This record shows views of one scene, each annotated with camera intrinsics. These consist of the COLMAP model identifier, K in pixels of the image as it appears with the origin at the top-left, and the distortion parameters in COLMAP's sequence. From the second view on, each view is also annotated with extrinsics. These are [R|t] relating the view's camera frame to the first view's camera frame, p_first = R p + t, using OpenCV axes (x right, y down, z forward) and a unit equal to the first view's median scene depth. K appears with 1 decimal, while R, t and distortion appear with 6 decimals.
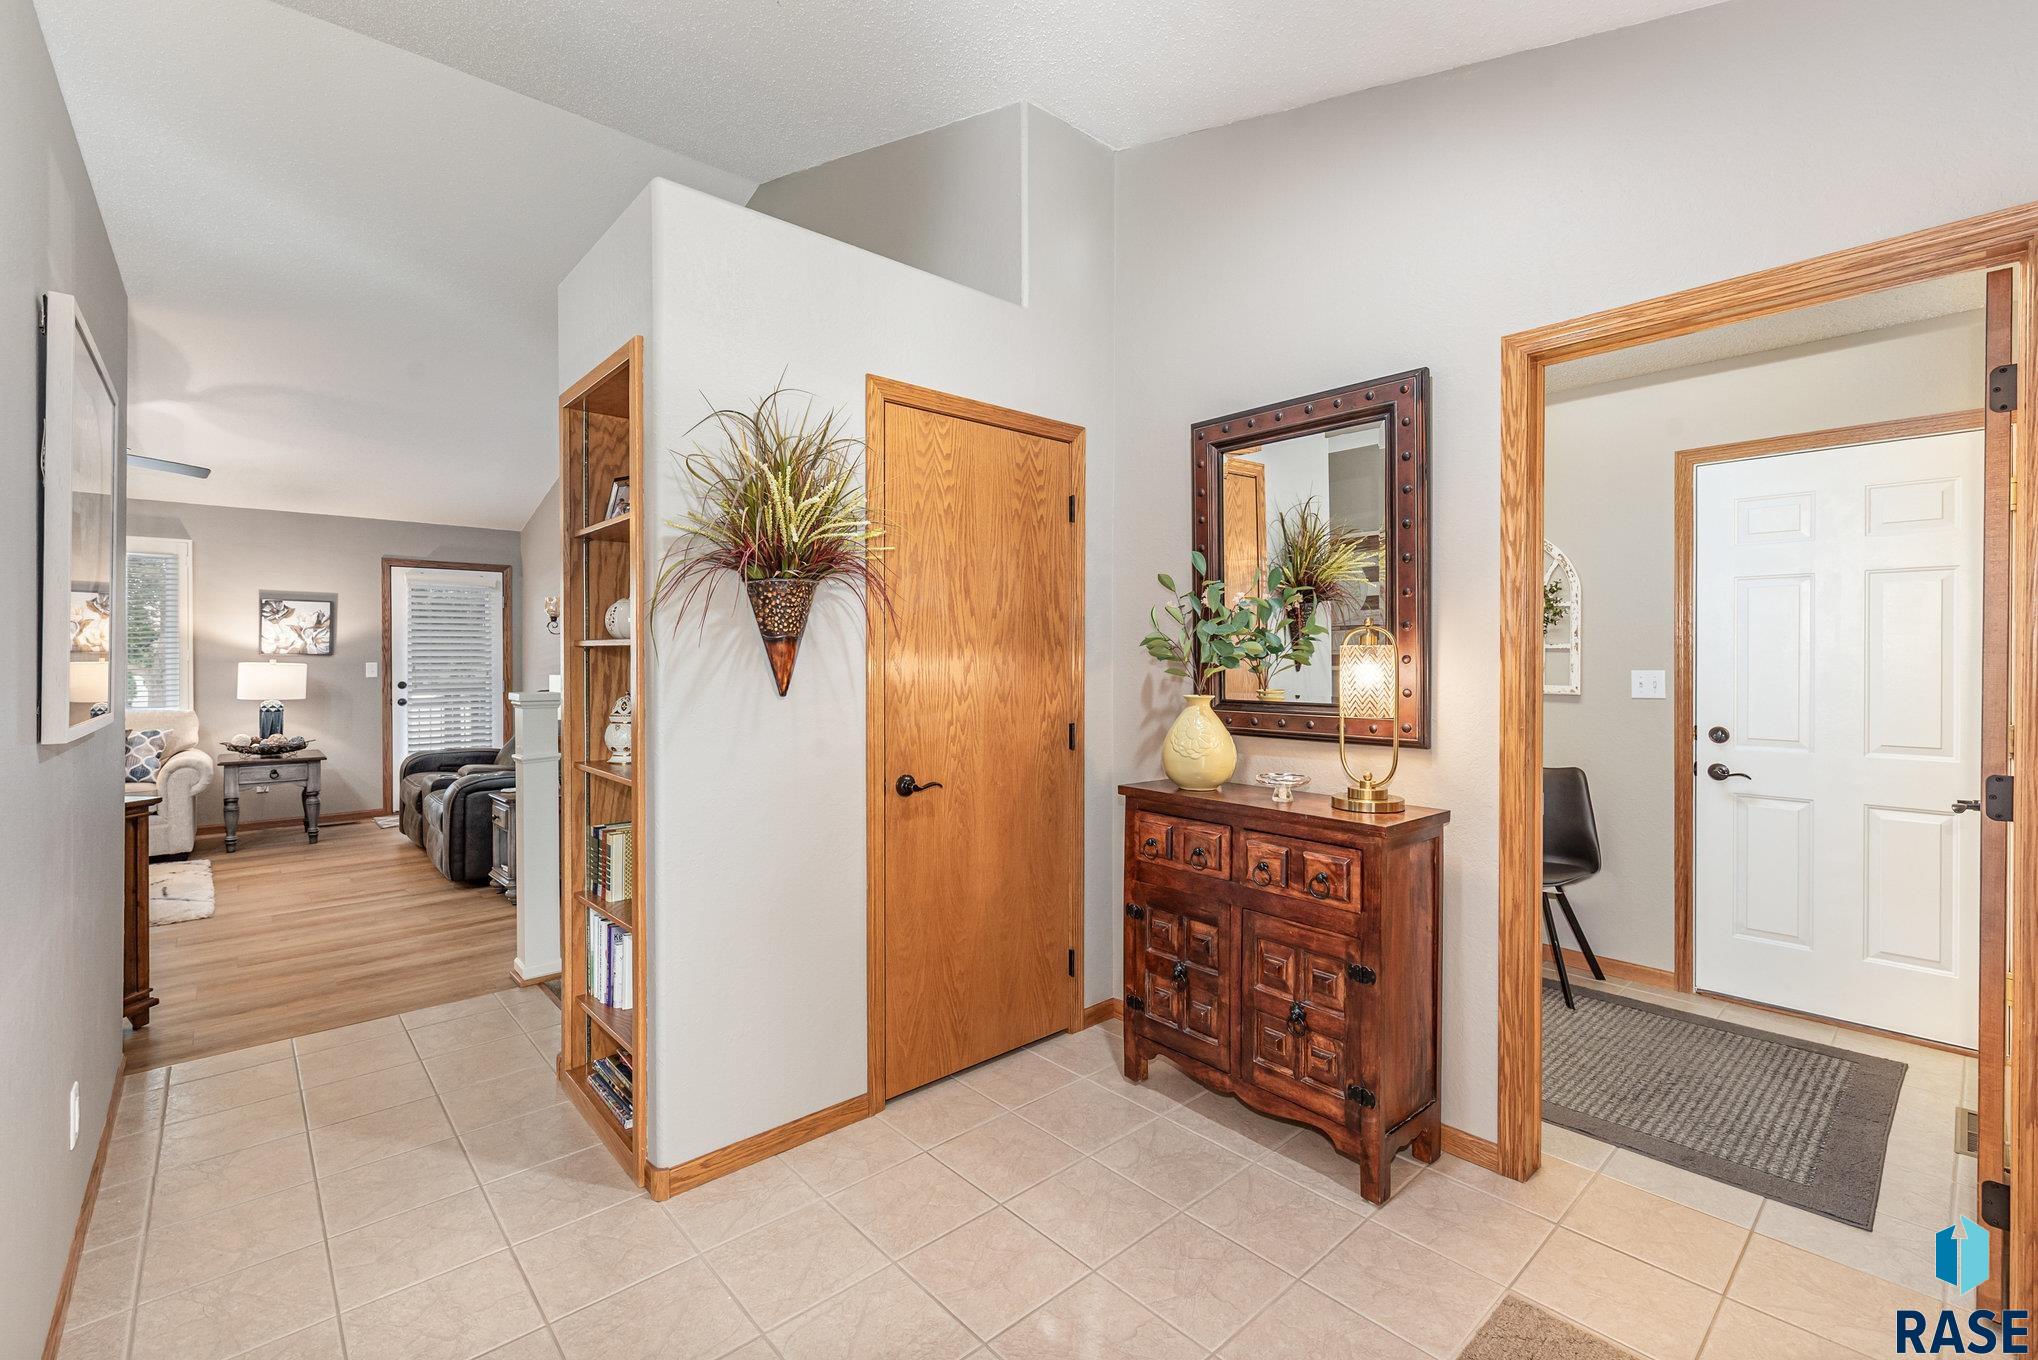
lens RADIAL K [[884.6, 0, 1014.6], [0, 884.6, 663.8], [0, 0, 1]] dist [-0.001103, -0.000267]
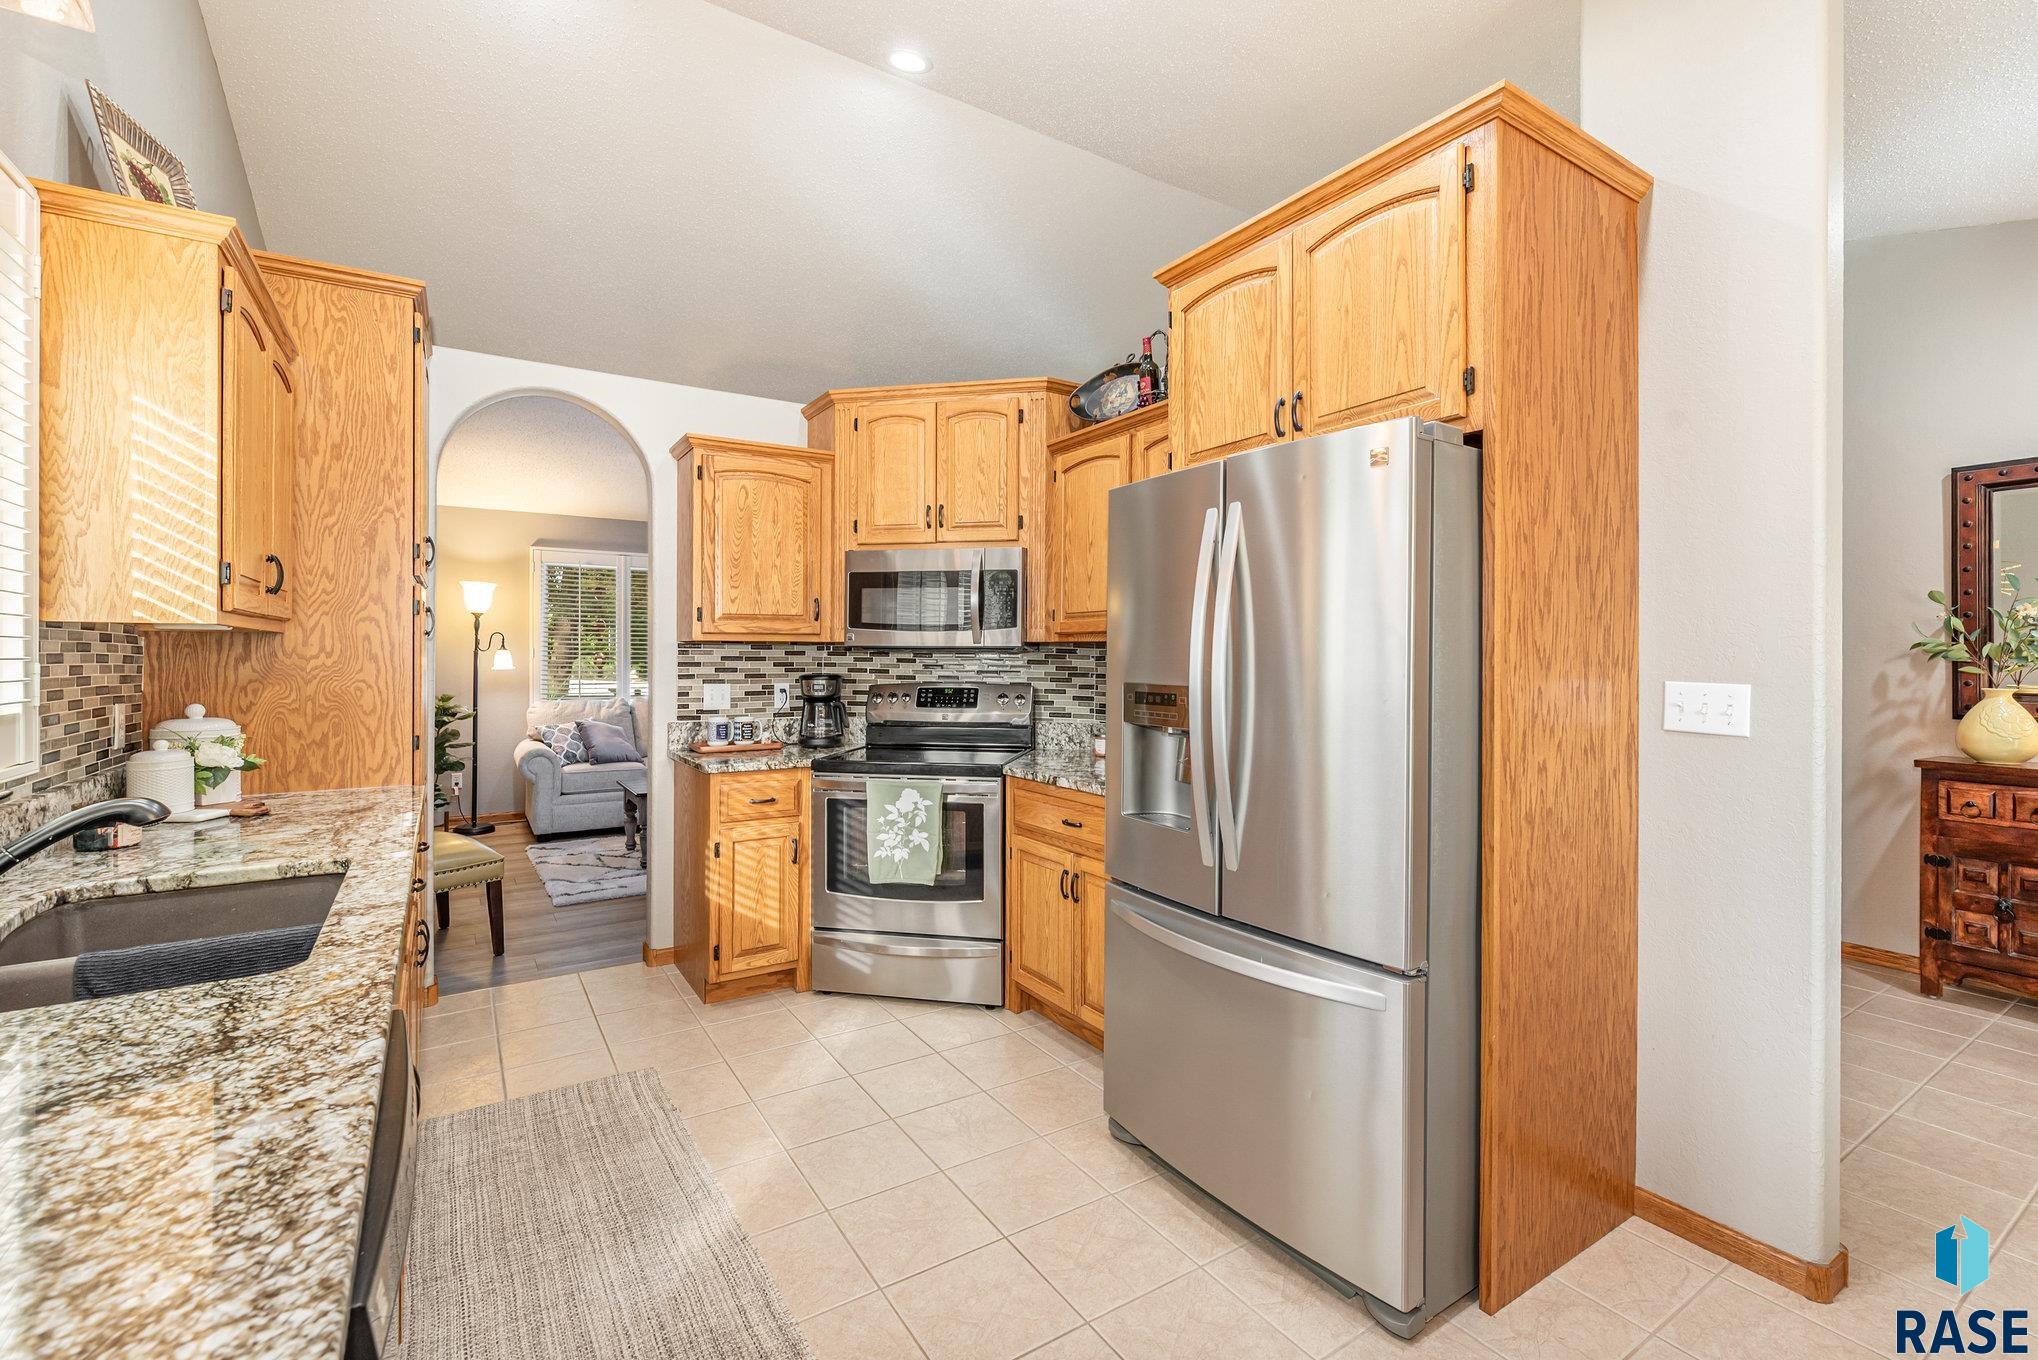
lens RADIAL K [[884.6, 0, 1015.2], [0, 884.6, 654.2], [0, 0, 1]] dist [-0.001103, -0.000267]
pose [[0.986634, 0.002470, -0.162931, -0.889660], [-0.004041, 0.999948, -0.009314, 0.004147], [0.162900, 0.009848, 0.986593, -0.422149]]
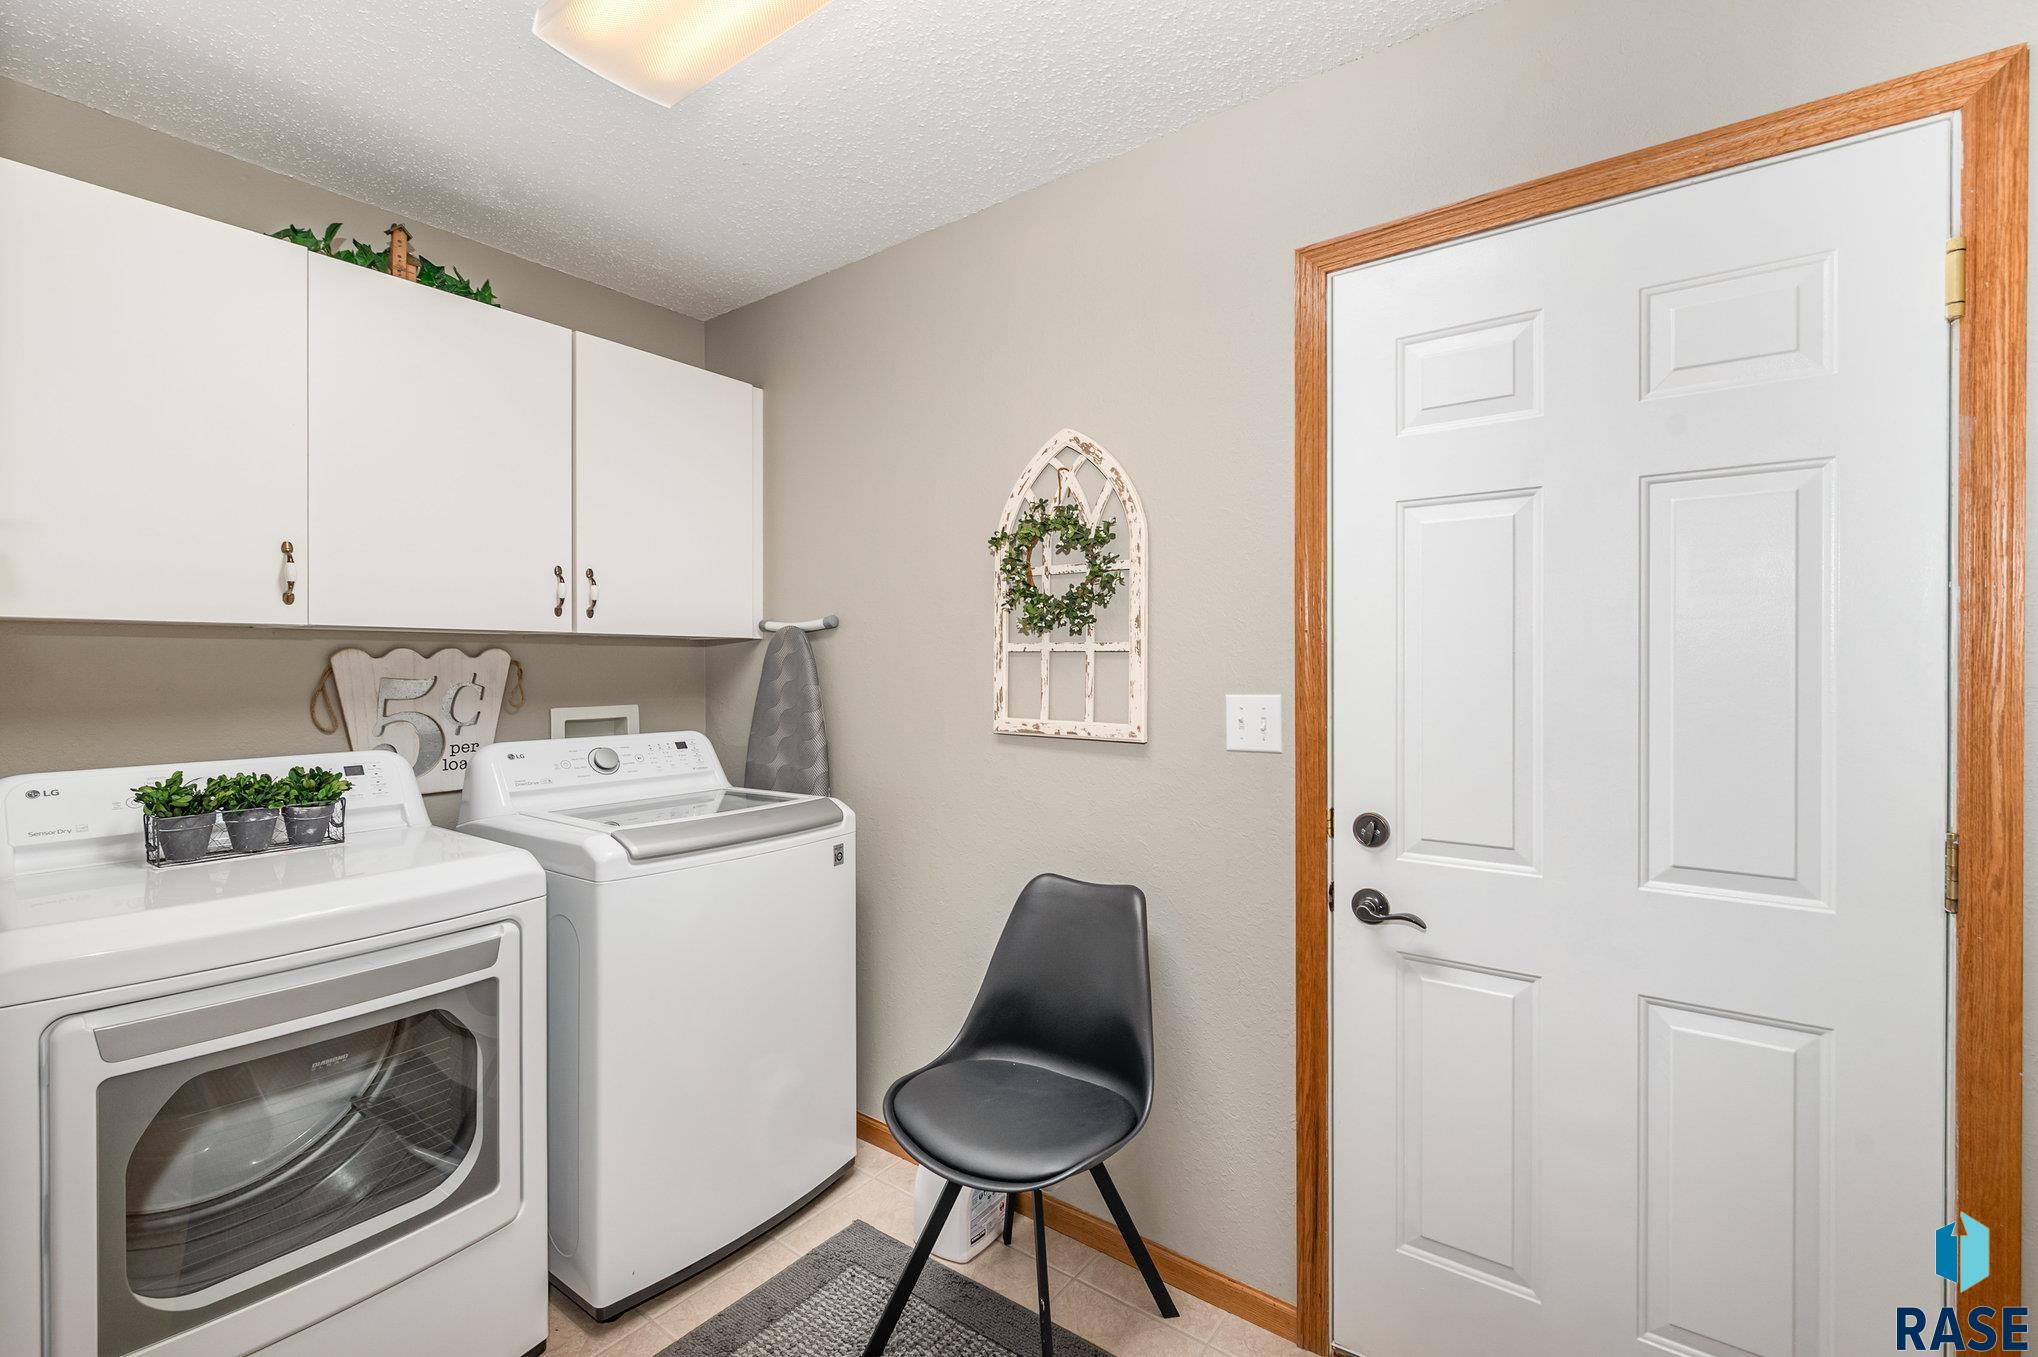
lens RADIAL K [[884.6, 0, 1013.1], [0, 884.6, 671.1], [0, 0, 1]] dist [-0.001103, -0.000267]
pose [[0.977445, 0.000048, 0.211191, 0.572833], [0.000748, 0.999993, -0.003687, -0.005134], [-0.211189, 0.003761, 0.977438, 0.647237]]
